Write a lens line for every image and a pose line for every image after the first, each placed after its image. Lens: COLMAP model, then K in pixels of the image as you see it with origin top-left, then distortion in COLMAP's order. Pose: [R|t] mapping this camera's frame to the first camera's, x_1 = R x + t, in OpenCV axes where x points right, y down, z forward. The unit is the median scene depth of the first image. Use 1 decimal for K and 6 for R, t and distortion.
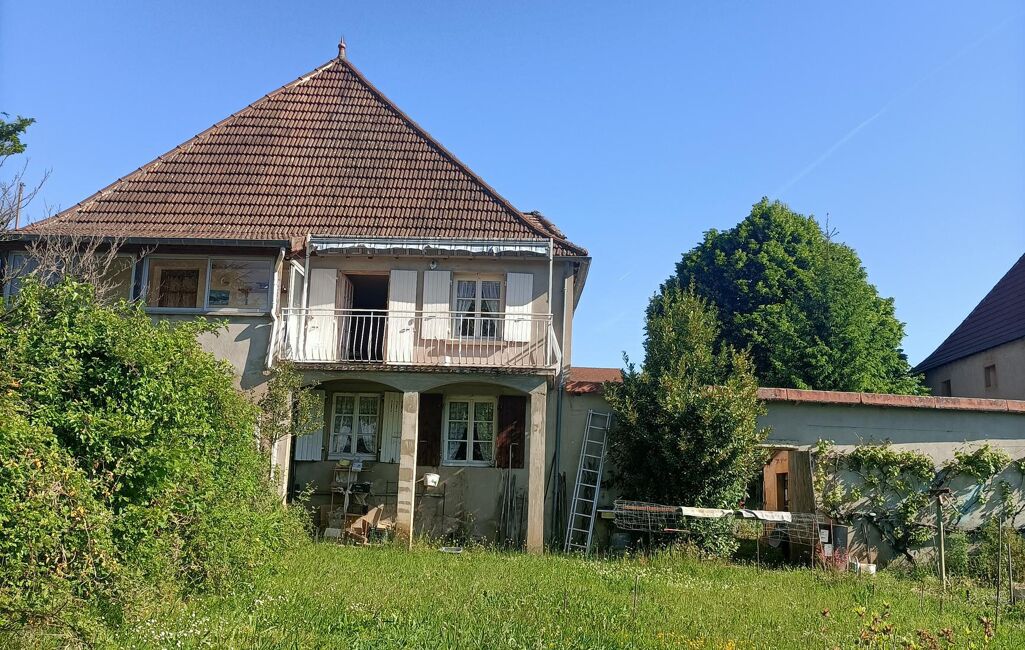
lens RADIAL K [[978.7, 0, 513.2], [0, 978.7, 326.7], [0, 0, 1]] dist [0.111929, -0.230340]
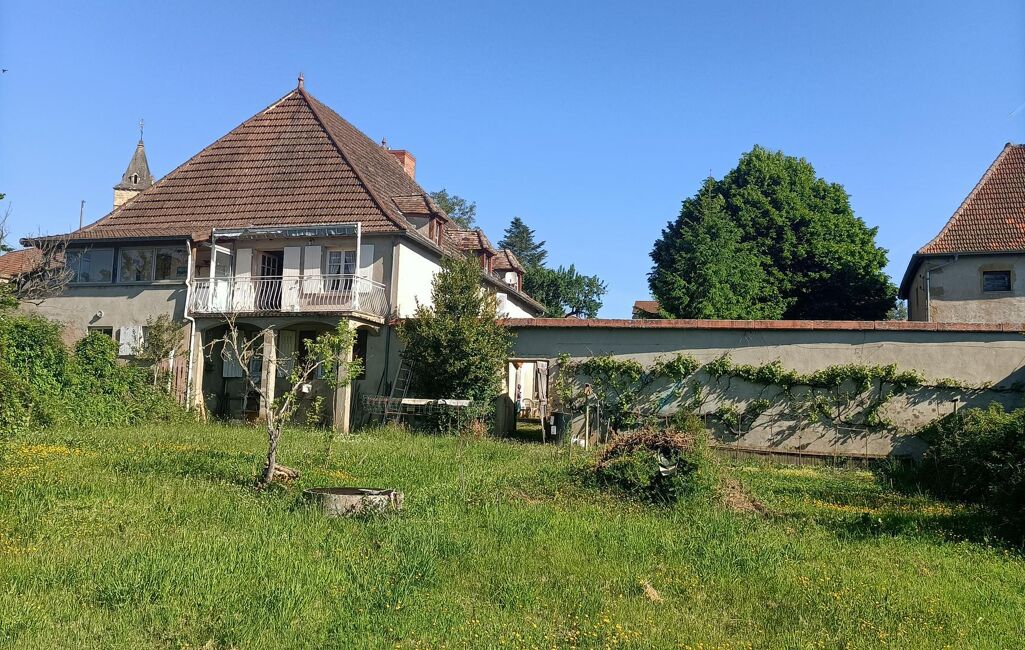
lens RADIAL K [[947.8, 0, 512.5], [0, 947.8, 325.0], [0, 0, 1]] dist [0.078677, -0.011362]
pose [[0.967135, -0.036246, -0.251668, 0.560534], [0.051538, 0.997186, 0.054435, -0.002004], [0.248987, -0.065617, 0.966282, -0.295983]]
